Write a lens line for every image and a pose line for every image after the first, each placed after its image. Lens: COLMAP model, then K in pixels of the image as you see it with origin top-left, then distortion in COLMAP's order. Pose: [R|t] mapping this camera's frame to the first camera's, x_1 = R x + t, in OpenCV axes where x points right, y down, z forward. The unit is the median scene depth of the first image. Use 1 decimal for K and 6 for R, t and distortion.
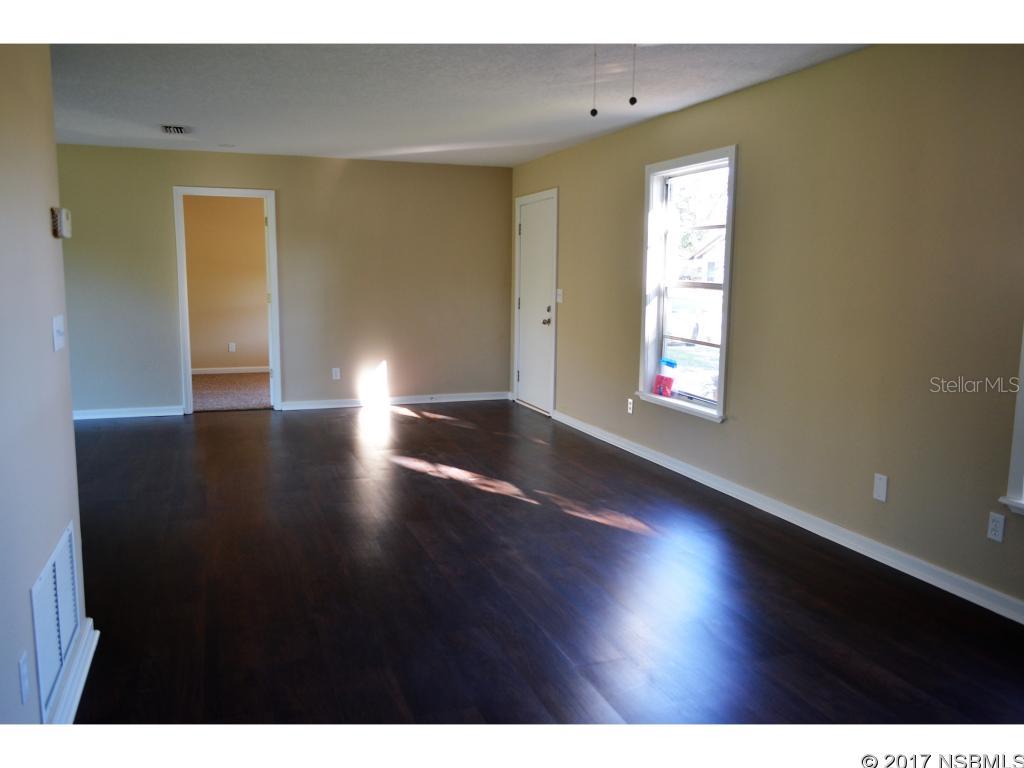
lens RADIAL K [[811.8, 0, 513.9], [0, 811.8, 384.4], [0, 0, 1]] dist [-0.008564, -0.003765]
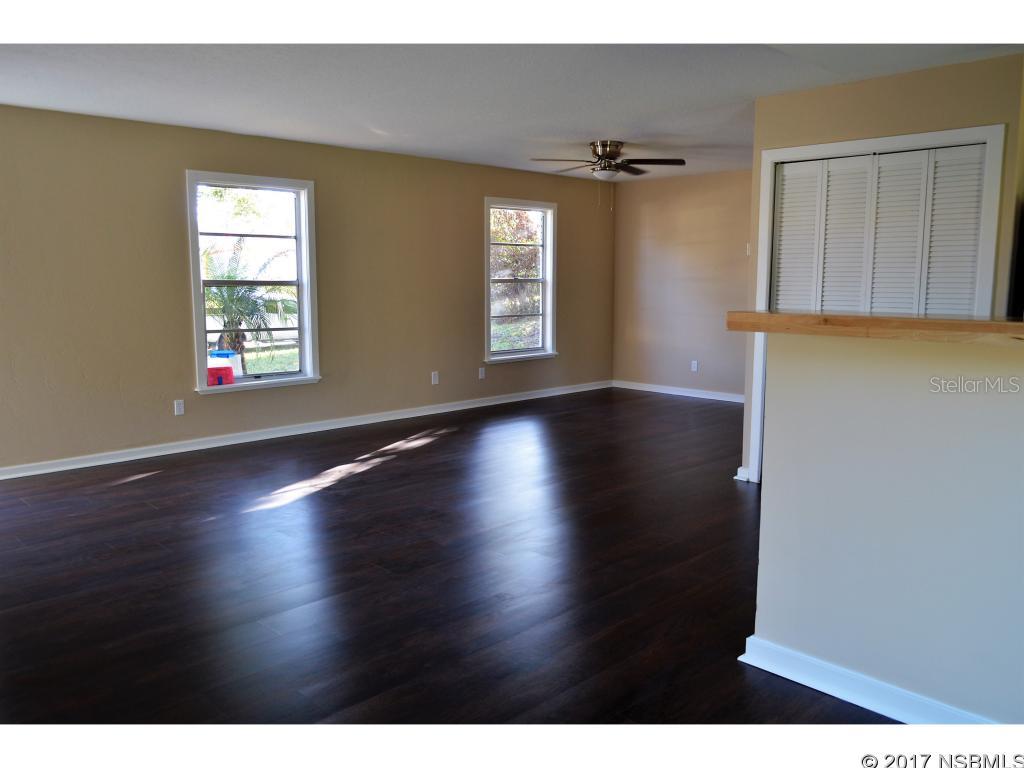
lens RADIAL K [[806.2, 0, 528.2], [0, 806.2, 384.0], [0, 0, 1]] dist [-0.008931, -0.005554]
pose [[-0.417890, -0.134859, 0.898433, -1.403654], [0.120692, 0.971915, 0.202027, -0.228016], [-0.900445, 0.192858, -0.389877, 1.523482]]
